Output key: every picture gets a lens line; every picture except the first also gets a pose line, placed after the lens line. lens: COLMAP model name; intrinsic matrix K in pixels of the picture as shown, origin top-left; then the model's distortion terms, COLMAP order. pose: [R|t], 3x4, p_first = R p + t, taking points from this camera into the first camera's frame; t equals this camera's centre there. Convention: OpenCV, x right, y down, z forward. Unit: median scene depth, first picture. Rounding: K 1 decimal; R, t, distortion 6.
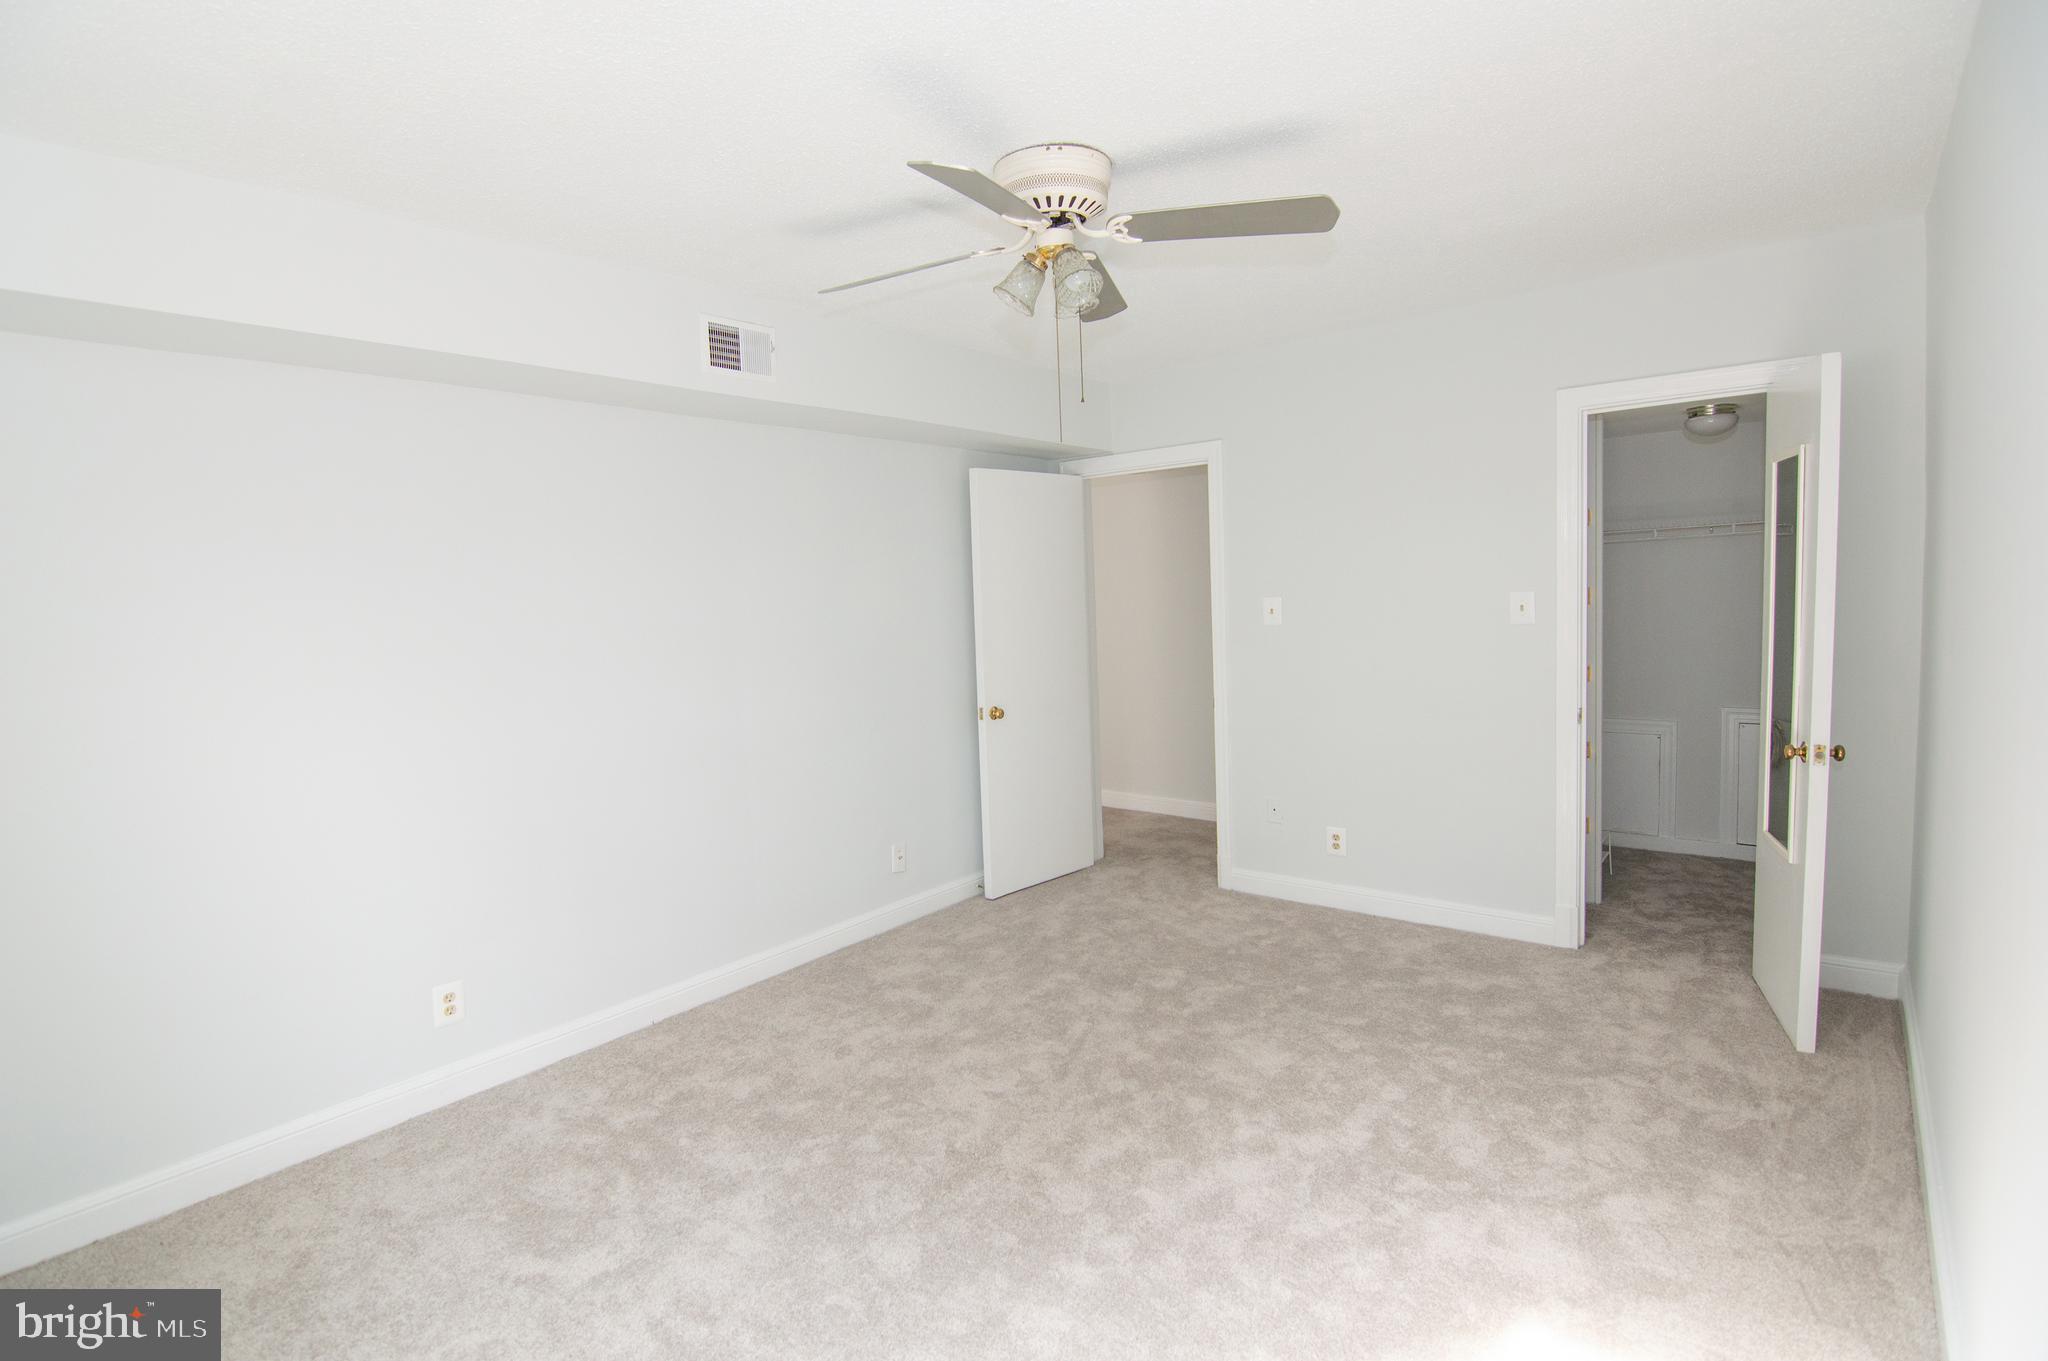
lens RADIAL K [[1113.8, 0, 1020.8], [0, 1113.8, 662.4], [0, 0, 1]] dist [0.001545, -0.001667]
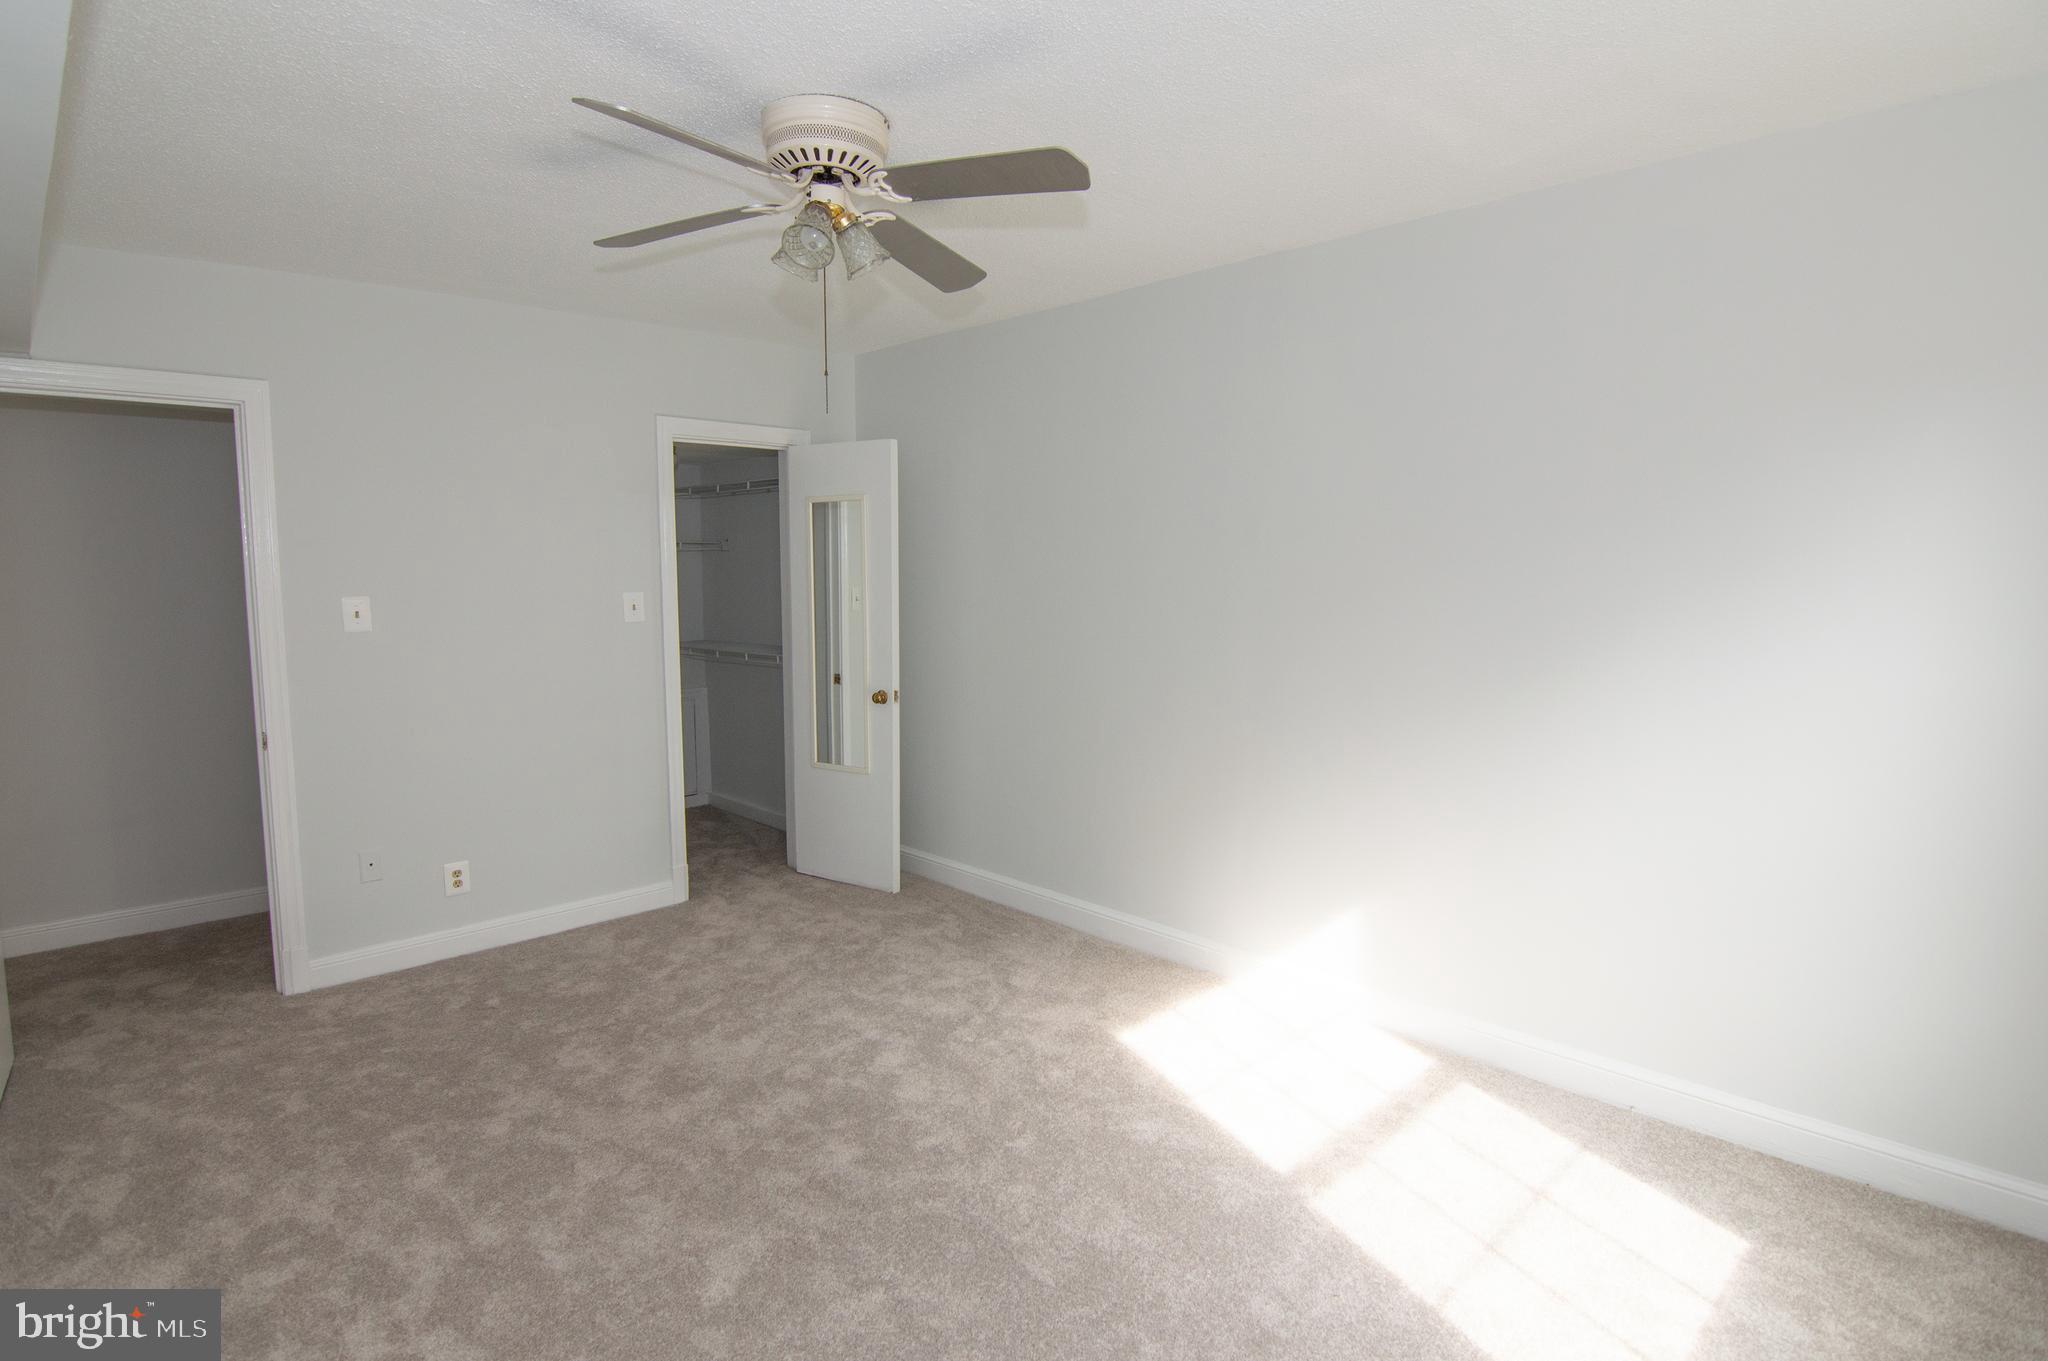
lens RADIAL K [[1113.8, 0, 1020.8], [0, 1113.8, 662.4], [0, 0, 1]] dist [0.001545, -0.001667]
pose [[0.051162, -0.038856, 0.997934, -0.658568], [0.077704, 0.996369, 0.034811, -0.003756], [-0.995663, 0.075762, 0.053996, 0.595195]]
